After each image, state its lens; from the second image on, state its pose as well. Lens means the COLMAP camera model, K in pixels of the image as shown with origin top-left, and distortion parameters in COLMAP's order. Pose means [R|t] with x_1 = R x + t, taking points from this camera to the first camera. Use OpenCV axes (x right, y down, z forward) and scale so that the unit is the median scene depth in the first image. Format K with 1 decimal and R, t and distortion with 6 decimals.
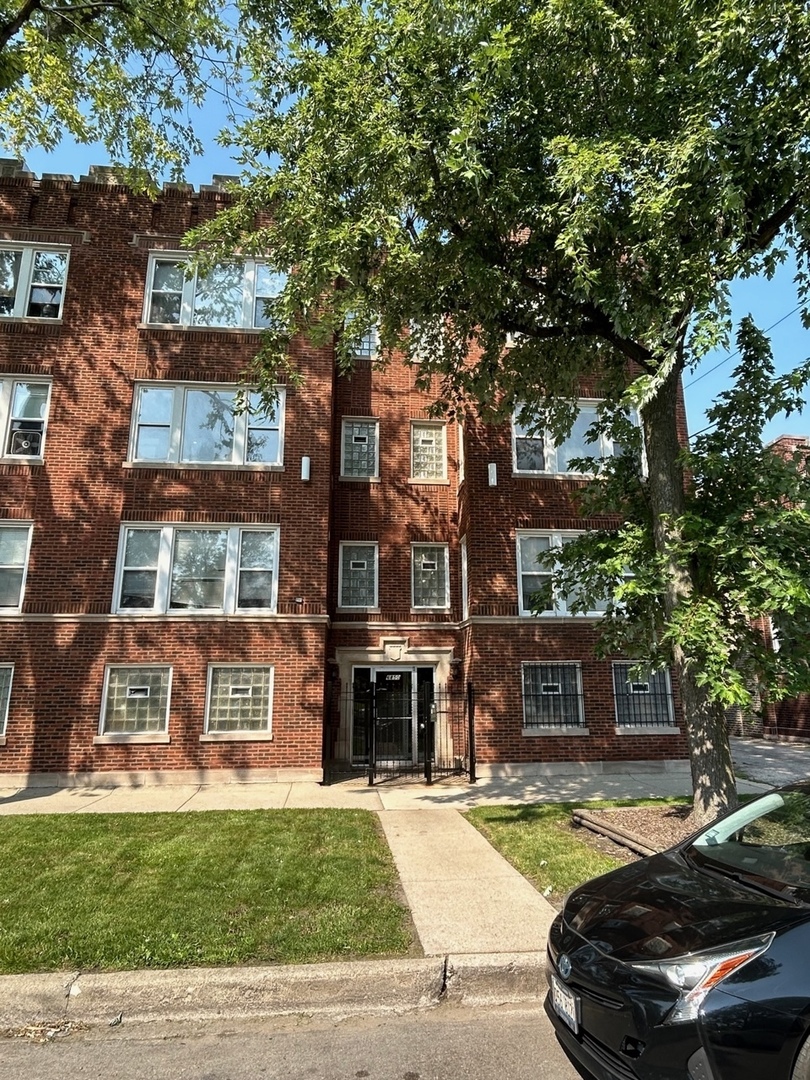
lens RADIAL K [[630.9, 0, 408.1], [0, 630.9, 538.0], [0, 0, 1]] dist [0.007010, -0.001160]
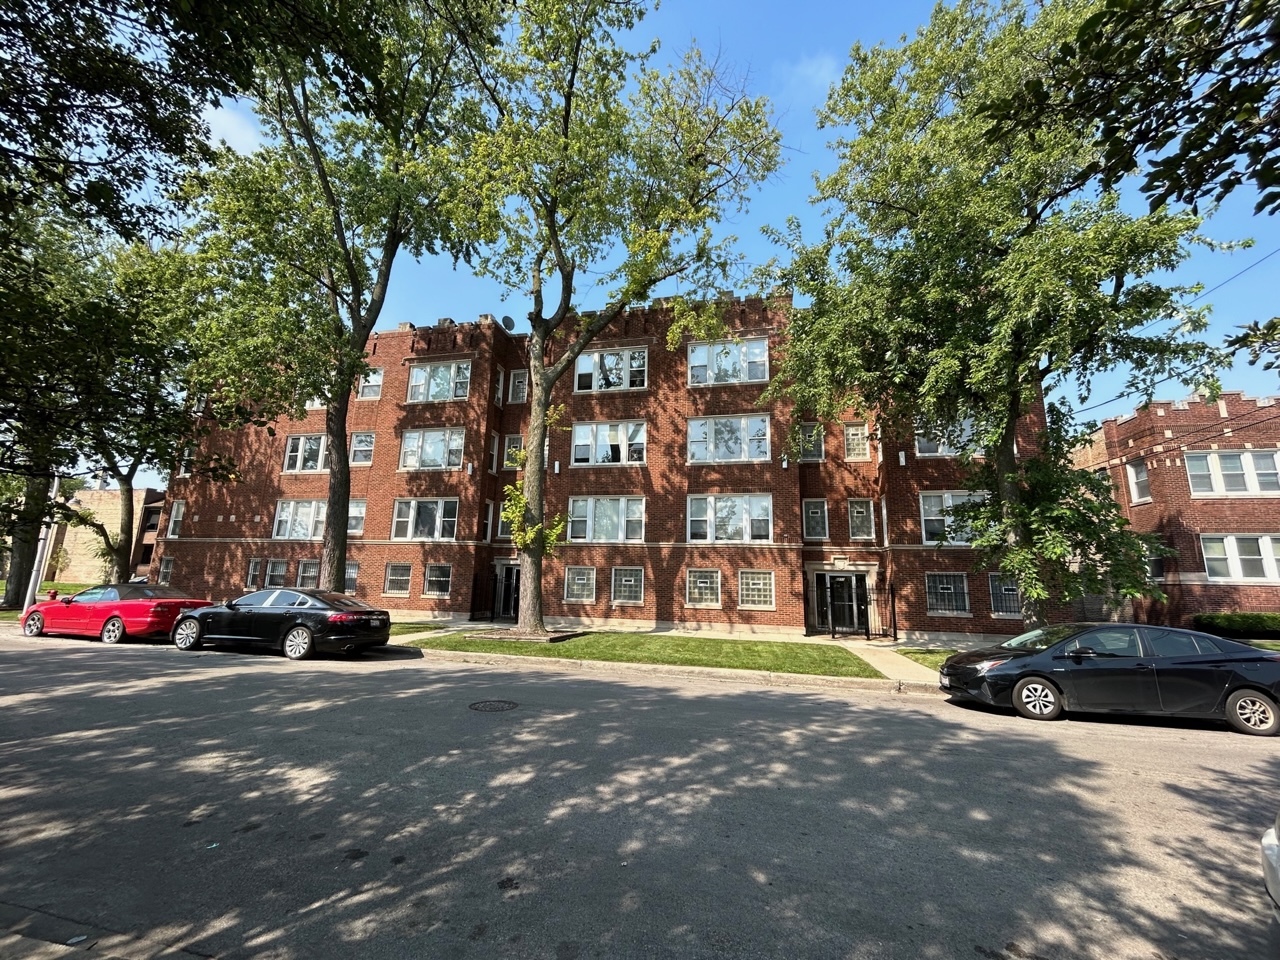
lens RADIAL K [[517.2, 0, 629.7], [0, 517.2, 481.8], [0, 0, 1]] dist [-0.002661, 0.000870]
pose [[0.943929, -0.031891, -0.328603, -0.099110], [0.044672, 0.998508, 0.031417, -0.117801], [0.327111, -0.044334, 0.943945, -0.520582]]
